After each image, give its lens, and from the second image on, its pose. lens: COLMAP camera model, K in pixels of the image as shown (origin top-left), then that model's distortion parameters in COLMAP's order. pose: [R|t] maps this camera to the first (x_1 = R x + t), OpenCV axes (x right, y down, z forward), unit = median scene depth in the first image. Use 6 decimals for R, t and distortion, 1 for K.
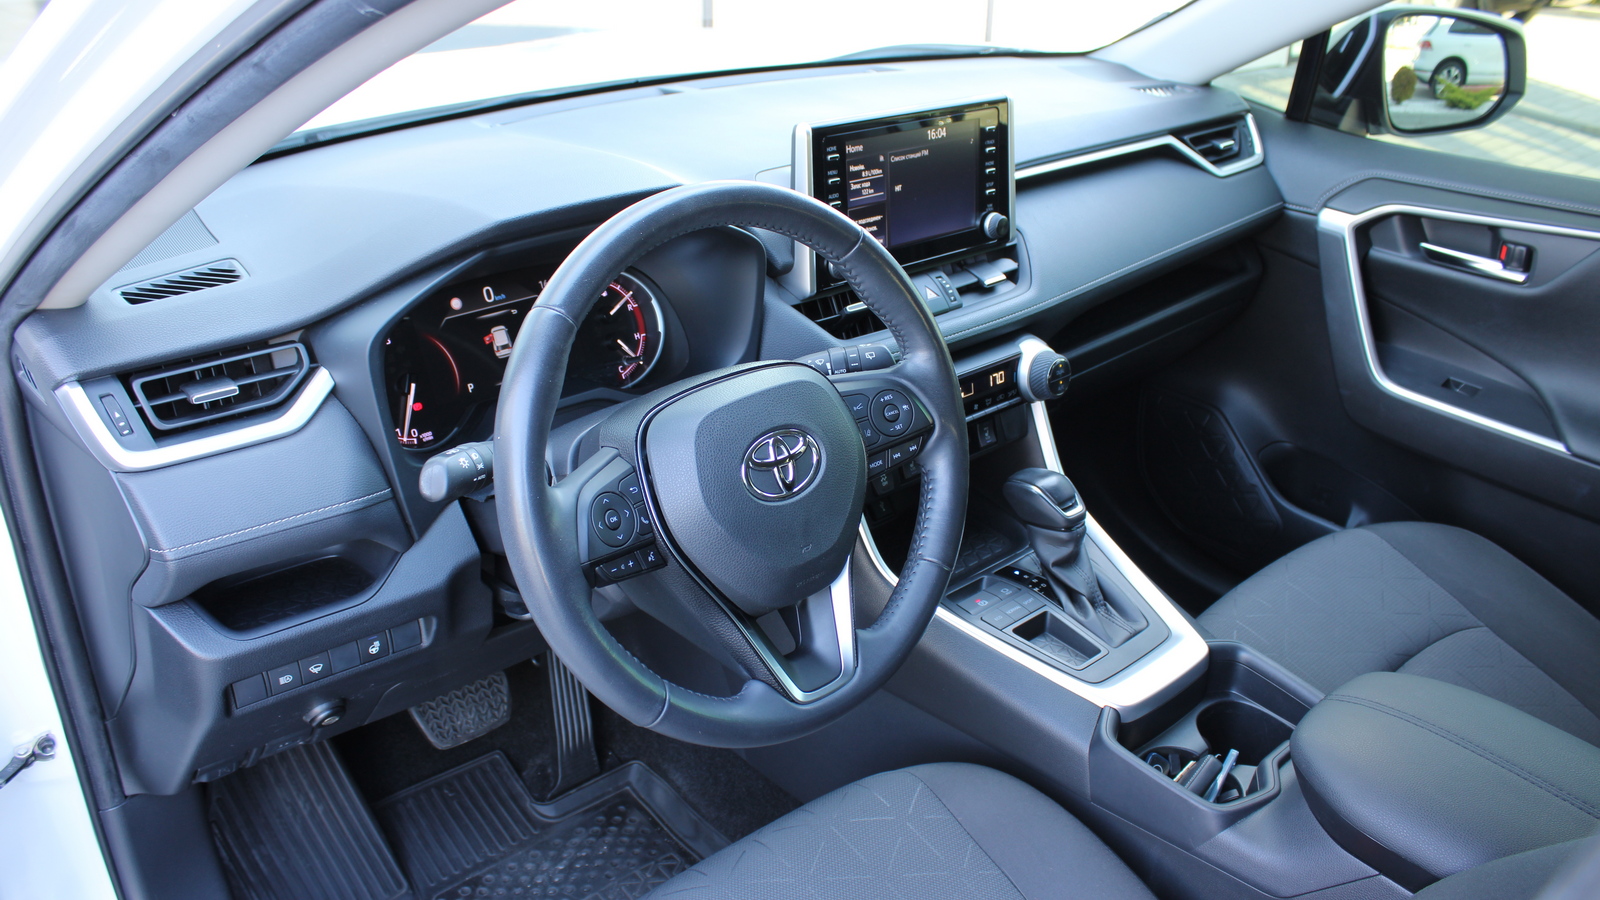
lens RADIAL K [[1324.3, 0, 801.0], [0, 1324.3, 453.6], [0, 0, 1]] dist [-0.169481, 0.148960]
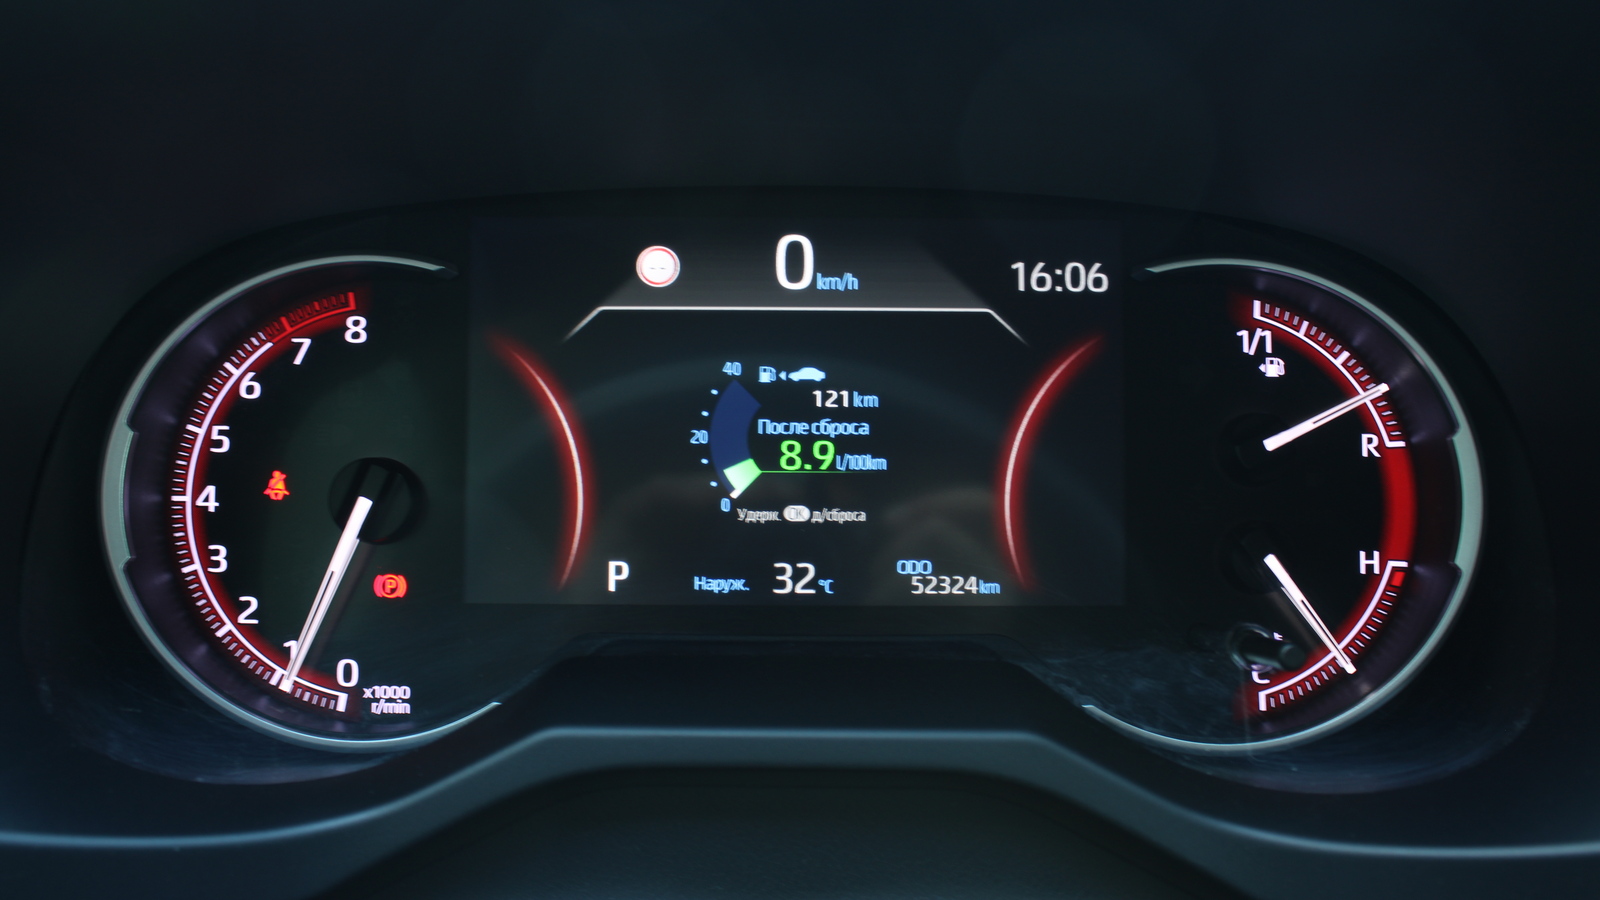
lens RADIAL K [[1555.4, 0, 797.7], [0, 1555.4, 446.7], [0, 0, 1]] dist [-0.116147, 0.000000]
pose [[0.746634, 0.203269, -0.633419, -0.025944], [-0.287134, 0.957381, -0.031224, -0.071026], [0.600076, 0.205189, 0.773179, 0.717662]]
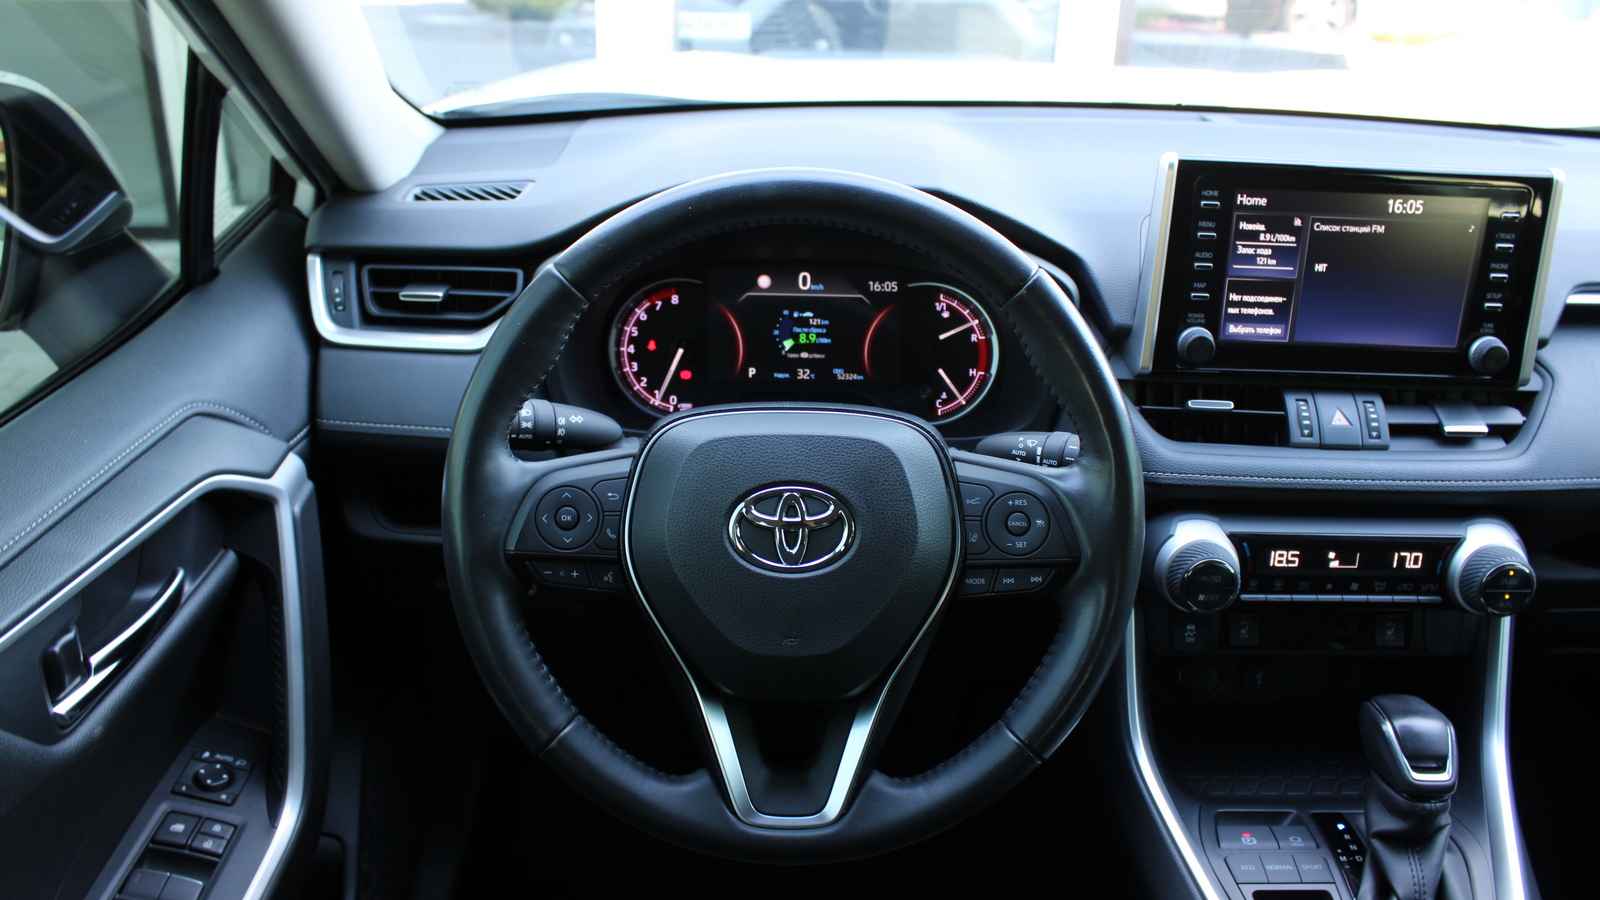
lens RADIAL K [[1324.3, 0, 786.7], [0, 1324.3, 456.3], [0, 0, 1]] dist [-0.169481, 0.148960]
pose [[0.740509, 0.280556, -0.610684, 0.329663], [-0.299359, 0.951265, 0.074024, -0.065699], [0.601690, 0.127998, 0.788407, 0.265600]]
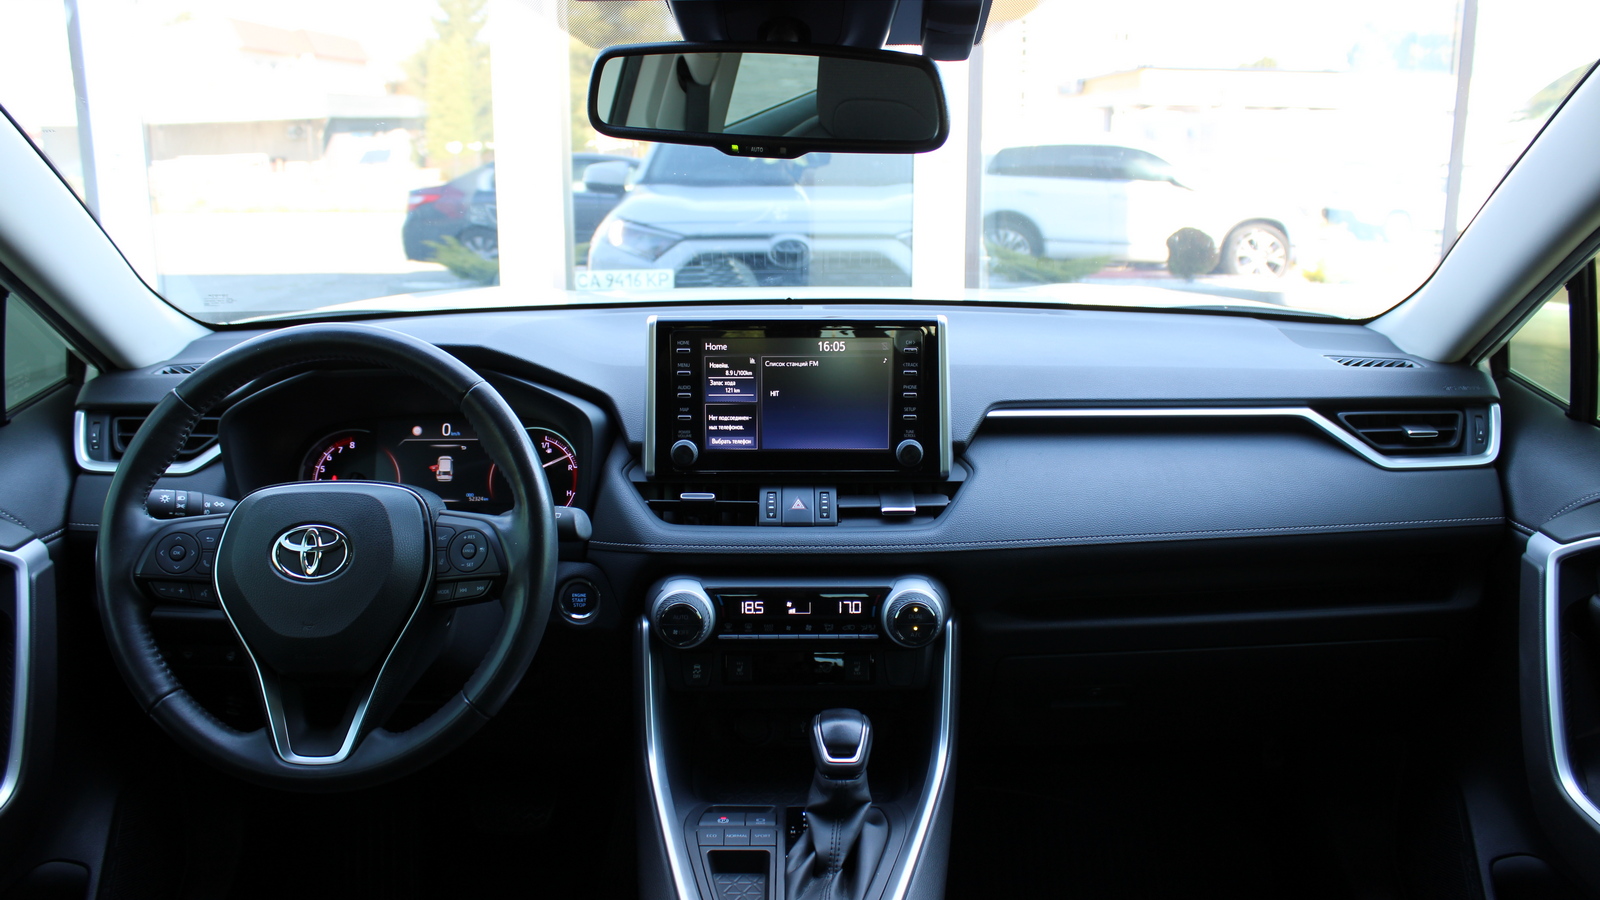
lens RADIAL K [[1324.3, 0, 787.5], [0, 1324.3, 456.4], [0, 0, 1]] dist [-0.169481, 0.148960]
pose [[0.745673, 0.139571, -0.651530, 0.765535], [-0.275557, 0.954876, -0.110820, -0.046235], [0.606663, 0.262169, 0.750485, 0.258146]]
